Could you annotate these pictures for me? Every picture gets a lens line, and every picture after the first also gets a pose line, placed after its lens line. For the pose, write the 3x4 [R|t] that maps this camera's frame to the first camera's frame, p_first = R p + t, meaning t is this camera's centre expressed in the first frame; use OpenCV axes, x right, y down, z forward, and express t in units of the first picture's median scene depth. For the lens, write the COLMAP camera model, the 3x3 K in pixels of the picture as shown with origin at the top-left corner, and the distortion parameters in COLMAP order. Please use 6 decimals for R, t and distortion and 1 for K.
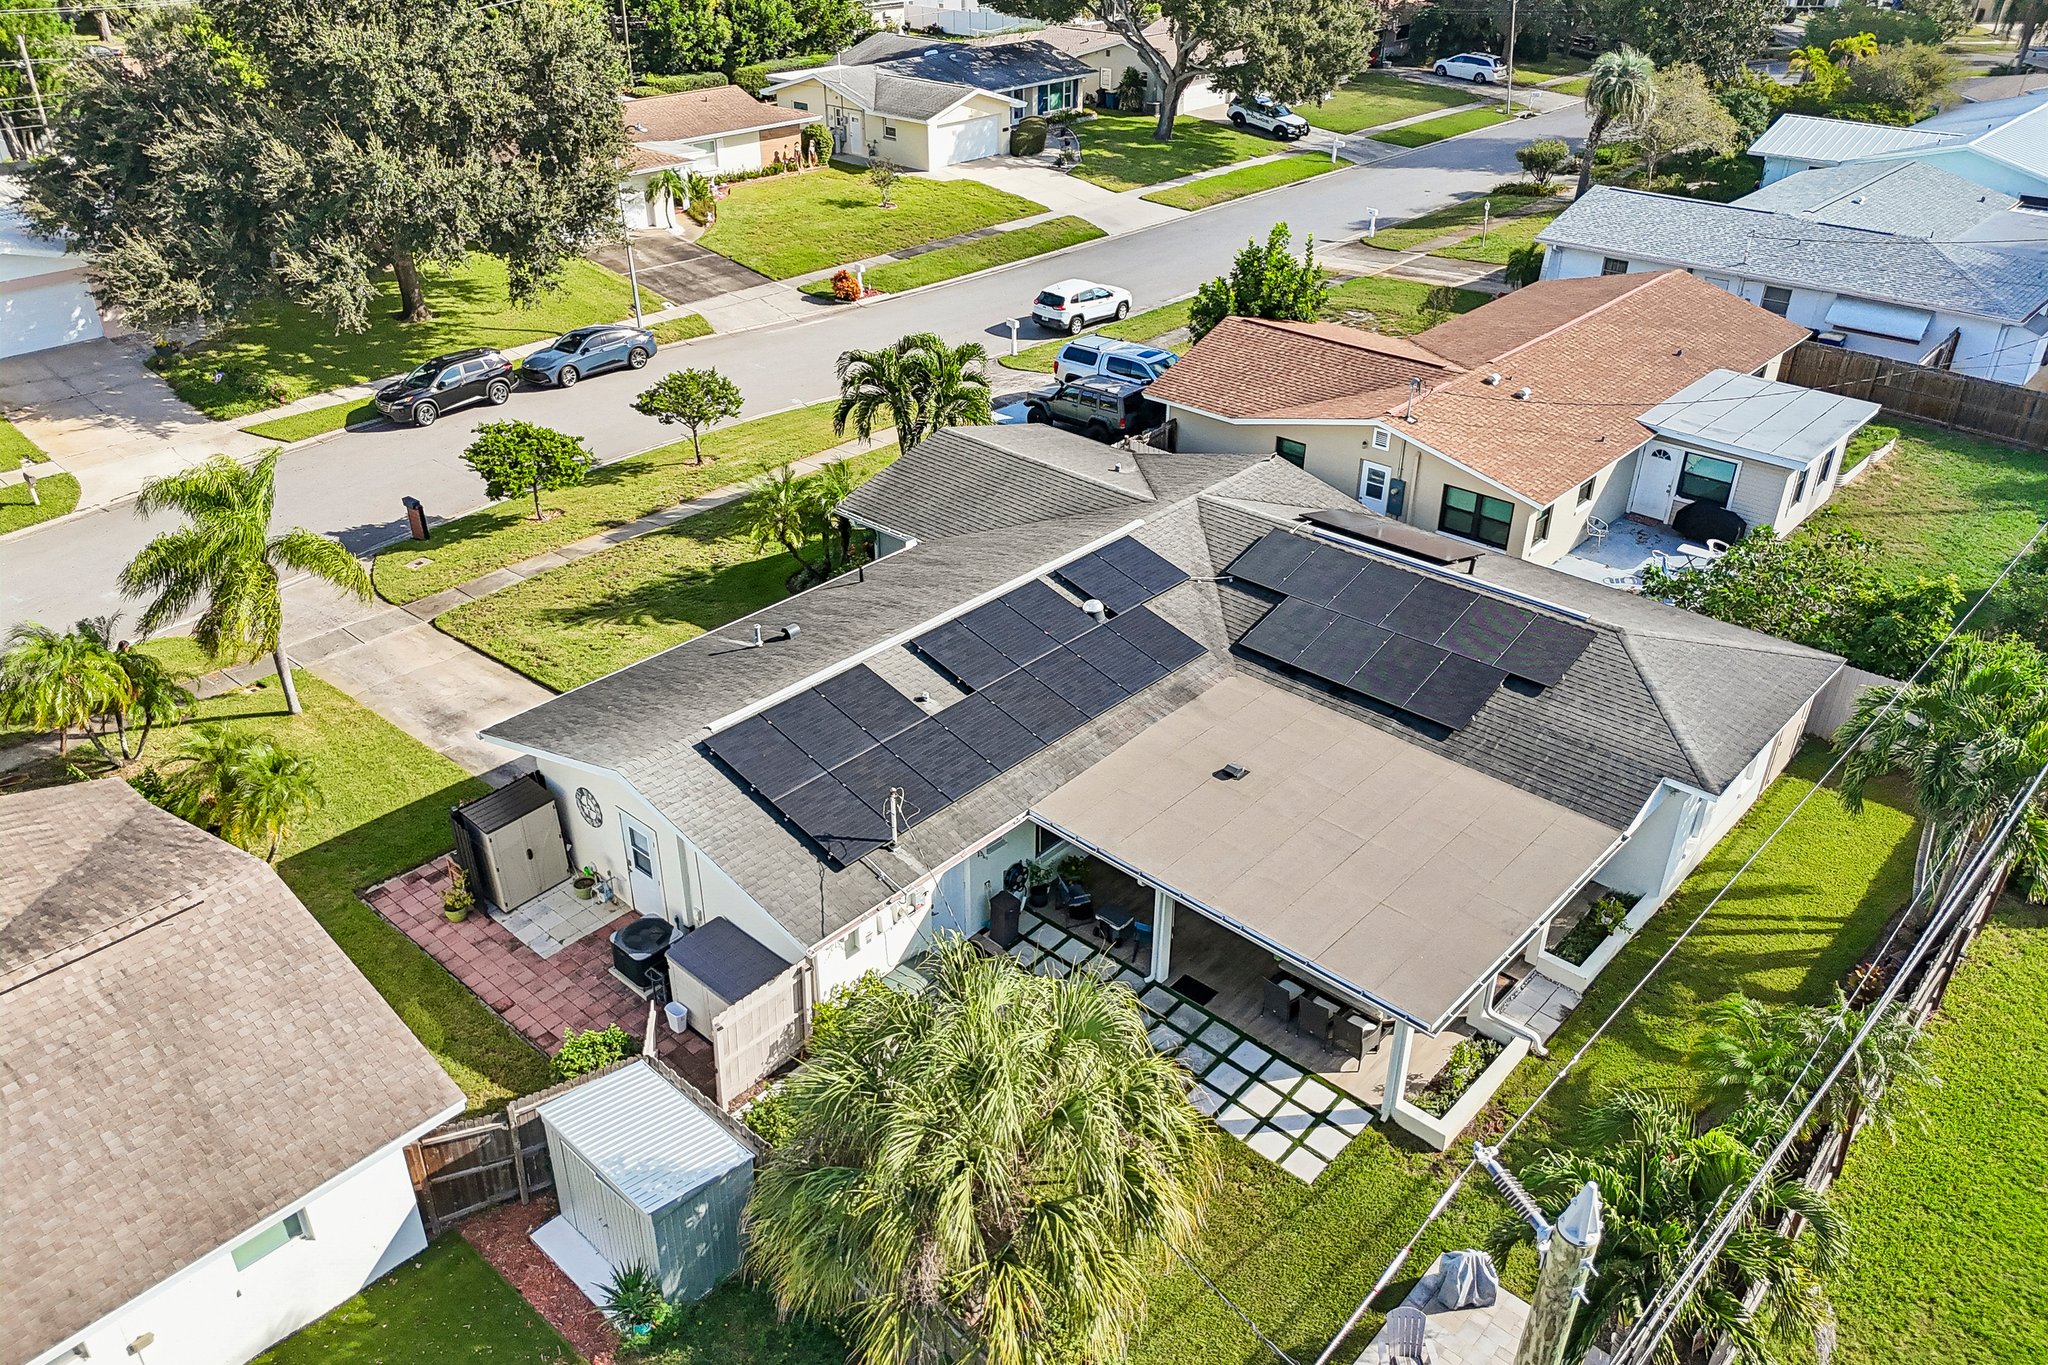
lens RADIAL K [[1507.3, 0, 1018.2], [0, 1507.3, 680.0], [0, 0, 1]] dist [0.077322, -0.083116]
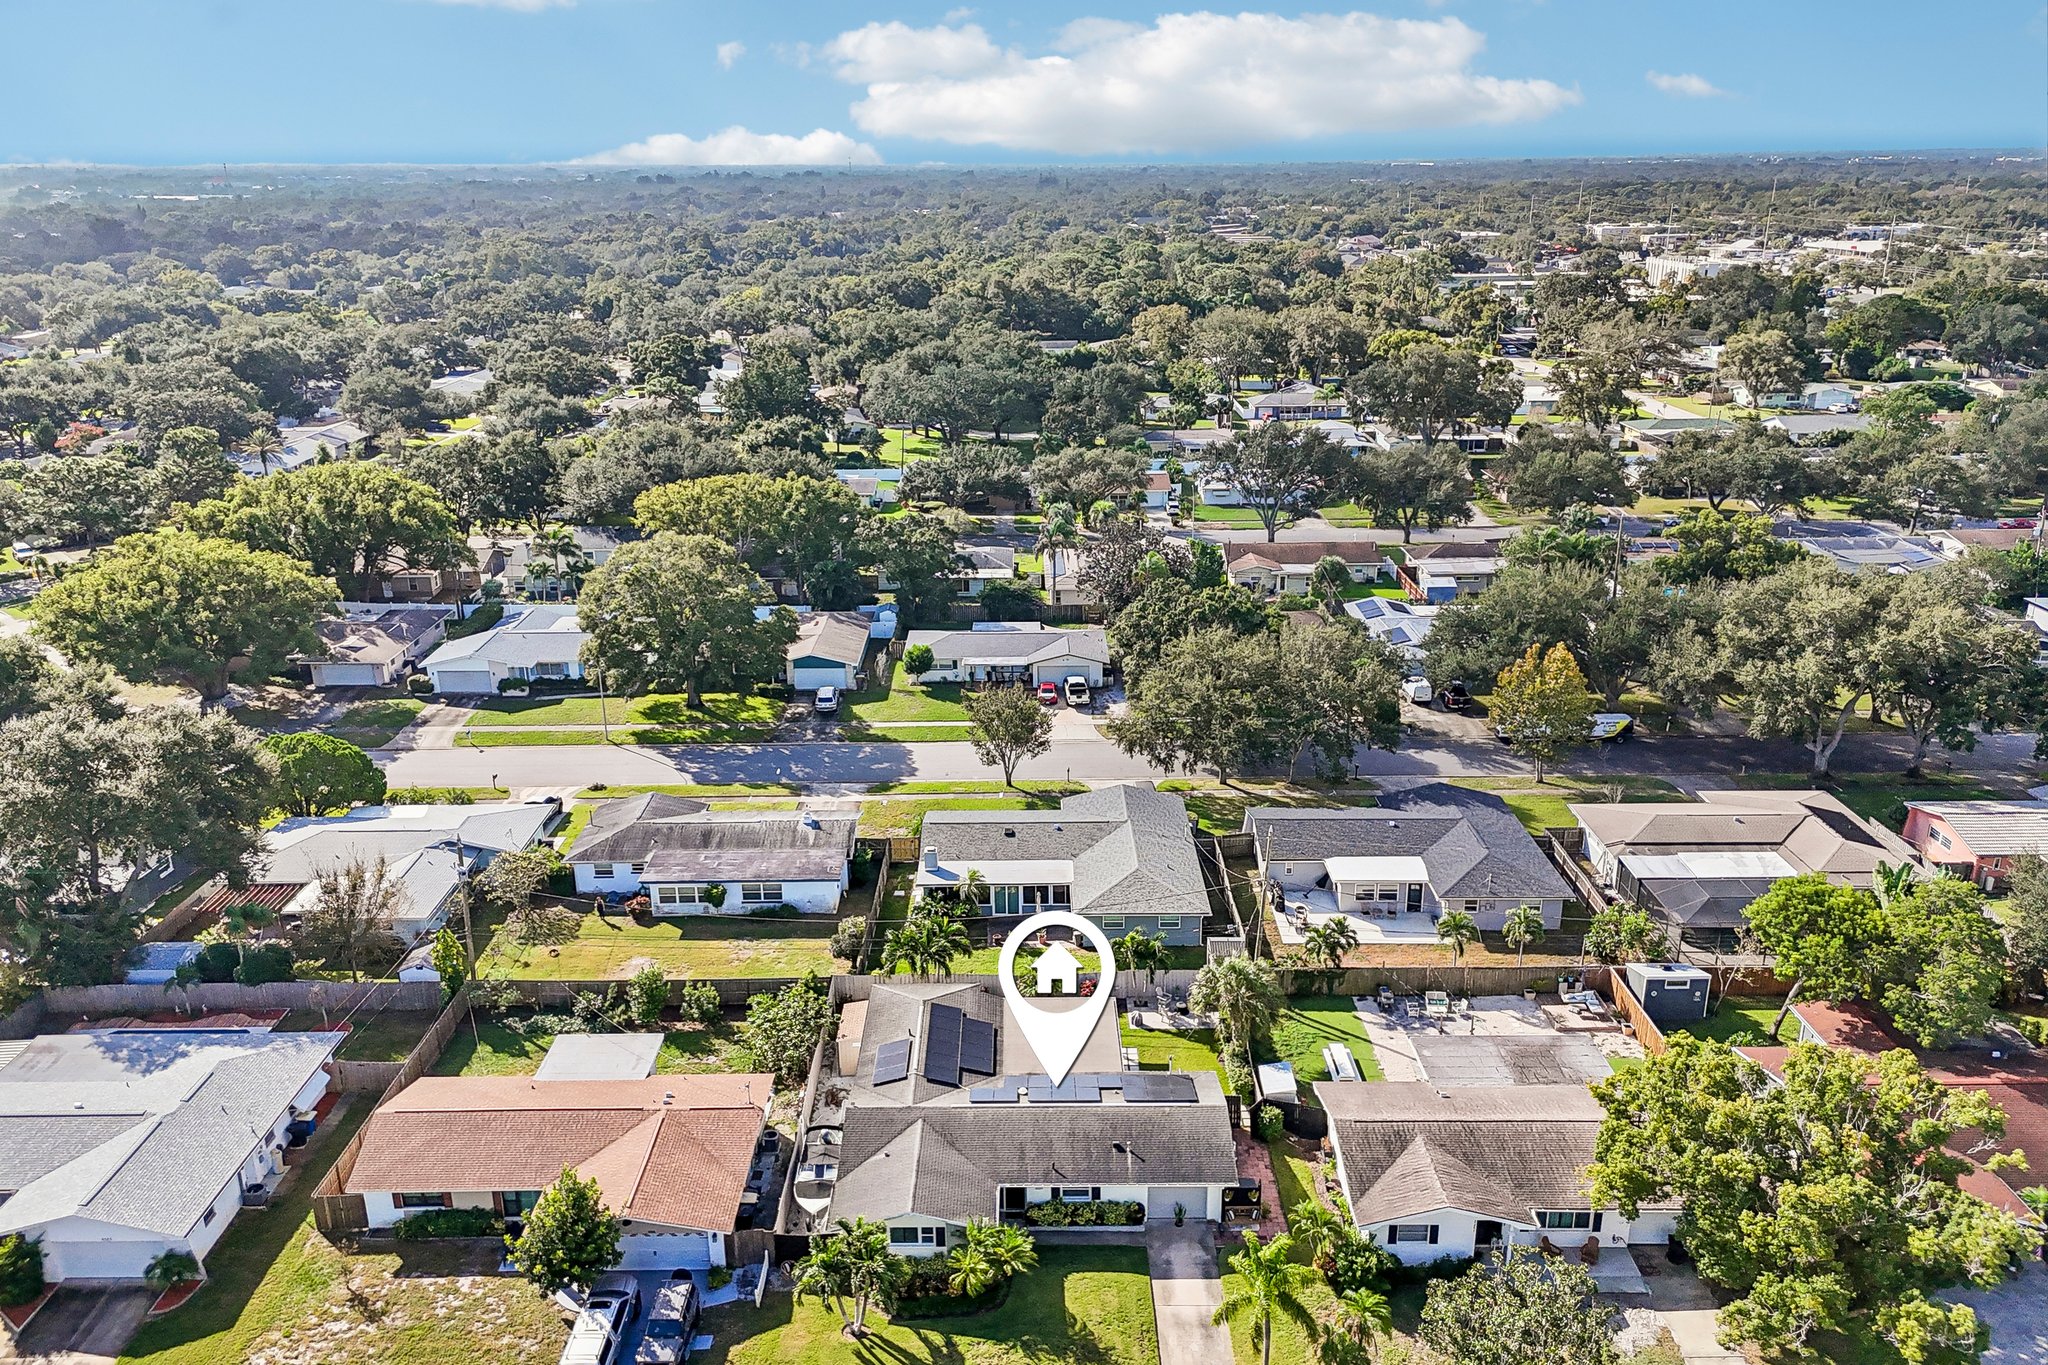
lens RADIAL K [[1507.3, 0, 1018.2], [0, 1507.3, 680.0], [0, 0, 1]] dist [0.077322, -0.083116]
pose [[-0.669887, -0.236154, 0.703905, -0.759341], [0.379512, 0.705943, 0.598009, -0.995234], [-0.638139, 0.667739, -0.383279, 0.733452]]
